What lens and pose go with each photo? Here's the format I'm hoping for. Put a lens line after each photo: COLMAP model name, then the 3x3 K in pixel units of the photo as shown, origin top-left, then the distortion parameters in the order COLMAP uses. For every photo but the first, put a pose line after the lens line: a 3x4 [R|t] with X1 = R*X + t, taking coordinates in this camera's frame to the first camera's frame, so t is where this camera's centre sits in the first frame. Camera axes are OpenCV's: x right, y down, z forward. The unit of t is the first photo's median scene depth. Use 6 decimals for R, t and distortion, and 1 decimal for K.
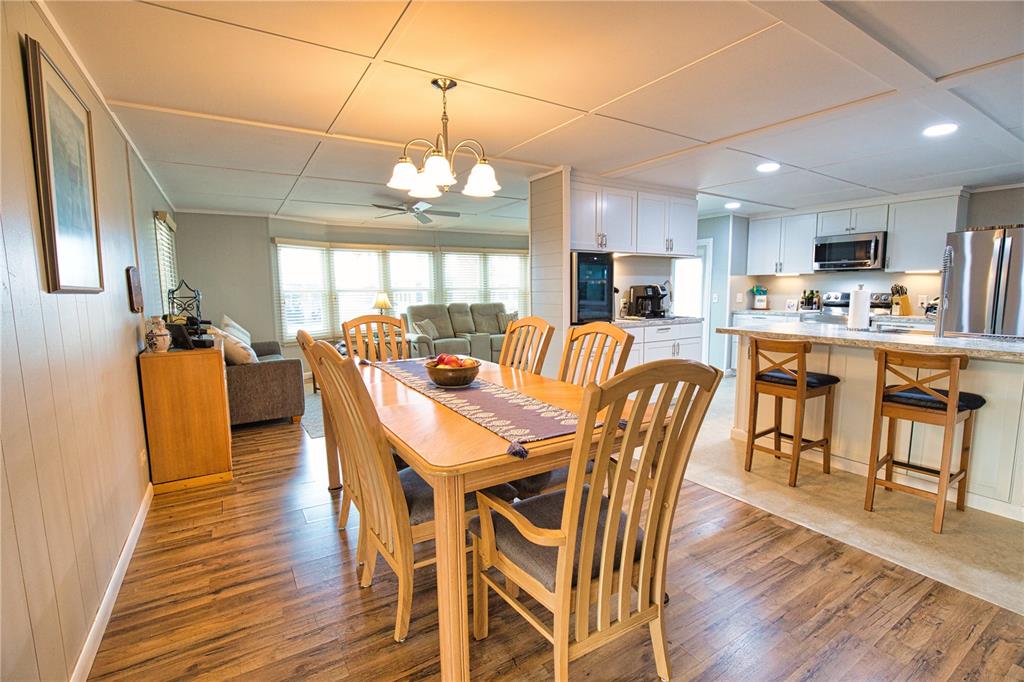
lens RADIAL K [[469.4, 0, 515.9], [0, 469.4, 345.0], [0, 0, 1]] dist [-0.027751, 0.000940]
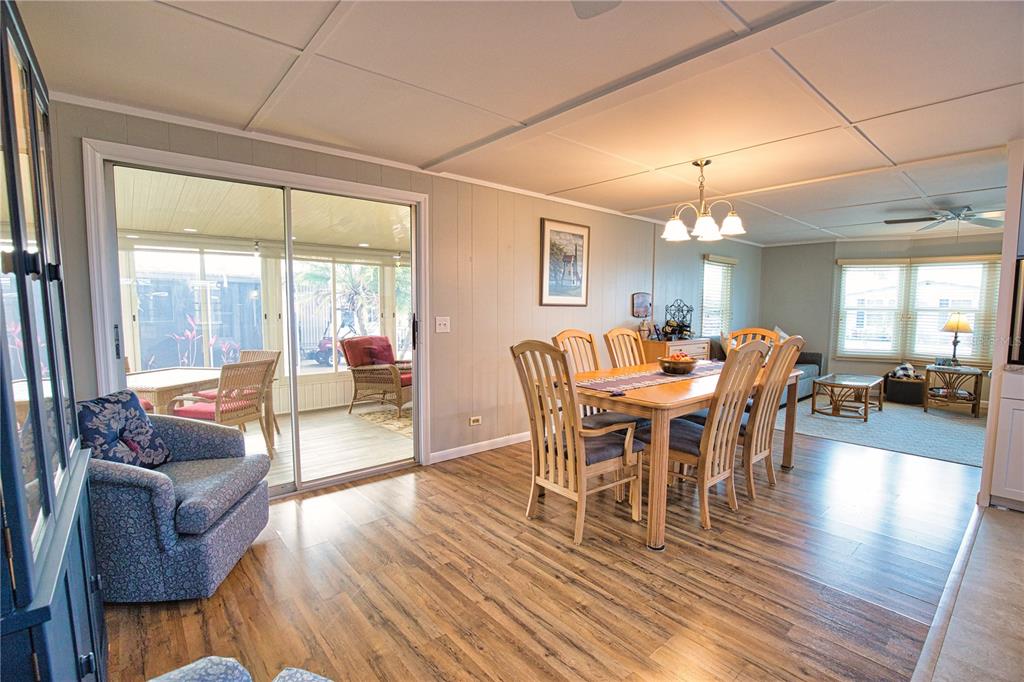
lens RADIAL K [[457.5, 0, 510.6], [0, 457.5, 347.4], [0, 0, 1]] dist [-0.000179, 0.000088]
pose [[0.143171, 0.098884, -0.984746, 0.682772], [-0.127350, 0.988565, 0.080752, -0.026053], [0.981470, 0.113846, 0.154127, 0.161361]]
